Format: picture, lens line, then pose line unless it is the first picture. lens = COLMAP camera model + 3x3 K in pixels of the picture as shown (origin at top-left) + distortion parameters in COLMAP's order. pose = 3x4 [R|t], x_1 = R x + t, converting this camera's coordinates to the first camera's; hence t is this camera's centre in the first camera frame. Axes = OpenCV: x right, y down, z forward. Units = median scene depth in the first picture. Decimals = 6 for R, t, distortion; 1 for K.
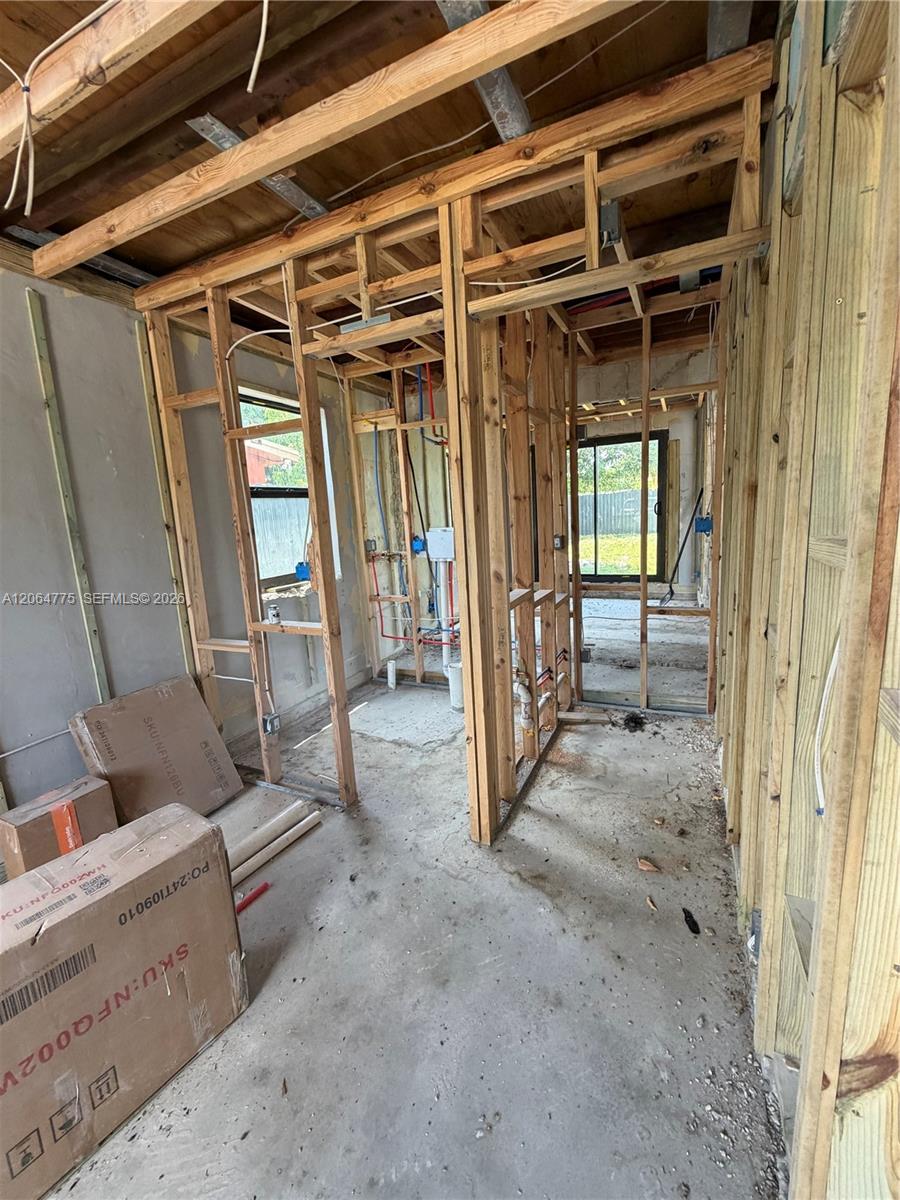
lens RADIAL K [[480.9, 0, 449.5], [0, 480.9, 594.4], [0, 0, 1]] dist [-0.000155, 0.000391]
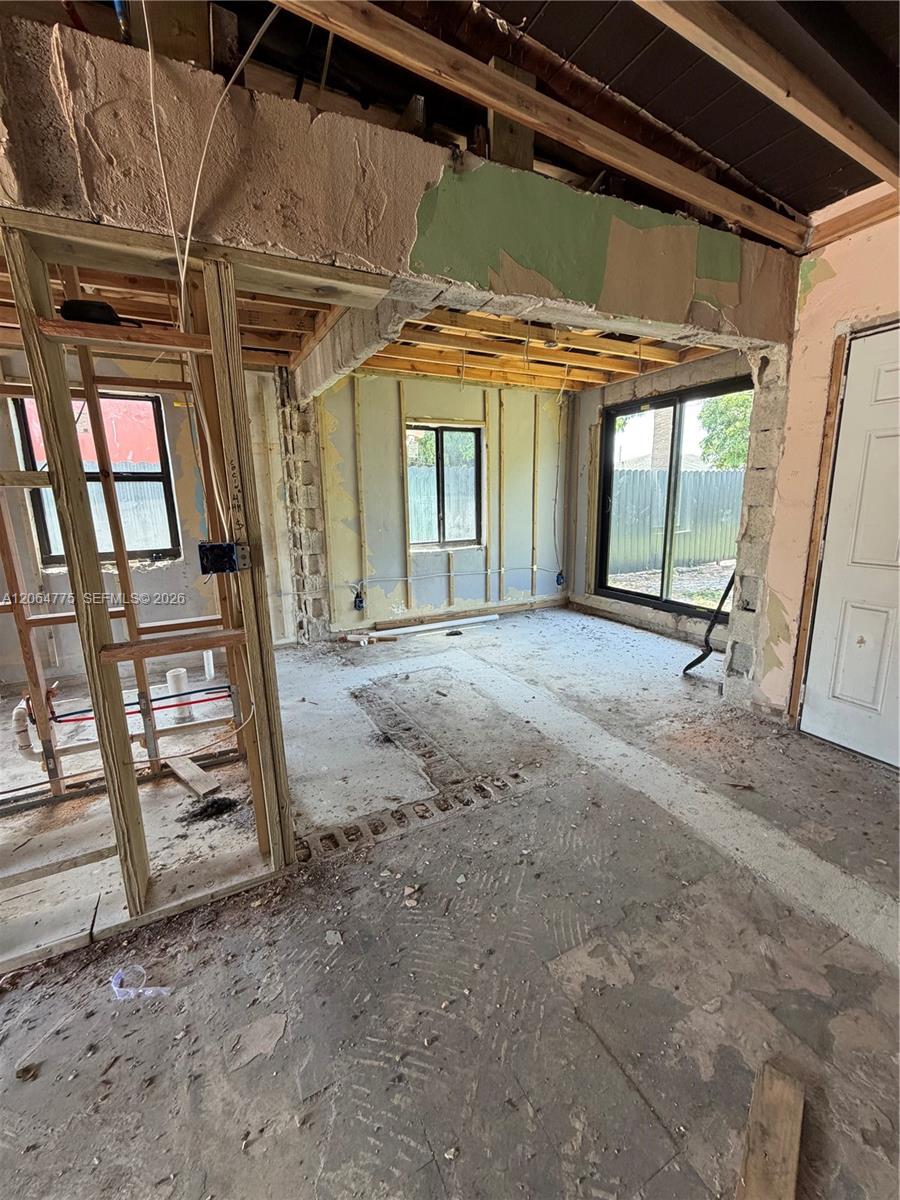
lens RADIAL K [[480.9, 0, 449.5], [0, 480.9, 594.4], [0, 0, 1]] dist [-0.000155, 0.000391]
pose [[0.791741, 0.162041, -0.588973, 1.725736], [-0.127885, 0.986778, 0.099574, -0.283539], [0.597320, -0.003516, 0.801995, 1.059255]]
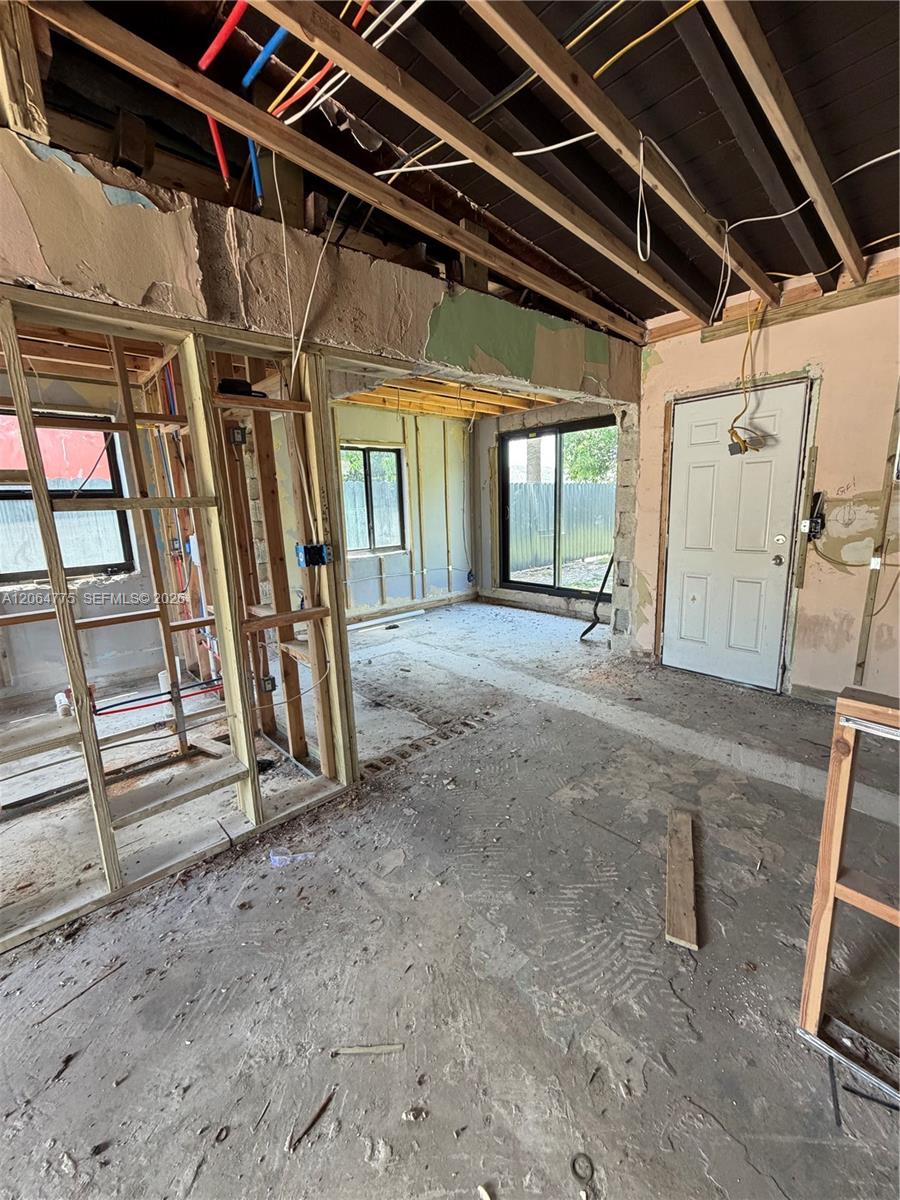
lens RADIAL K [[480.9, 0, 449.5], [0, 480.9, 594.4], [0, 0, 1]] dist [-0.000155, 0.000391]
pose [[0.923078, 0.097642, -0.372013, 1.668261], [-0.084059, 0.995072, 0.052599, -0.210674], [0.375315, -0.017282, 0.926736, 0.546303]]
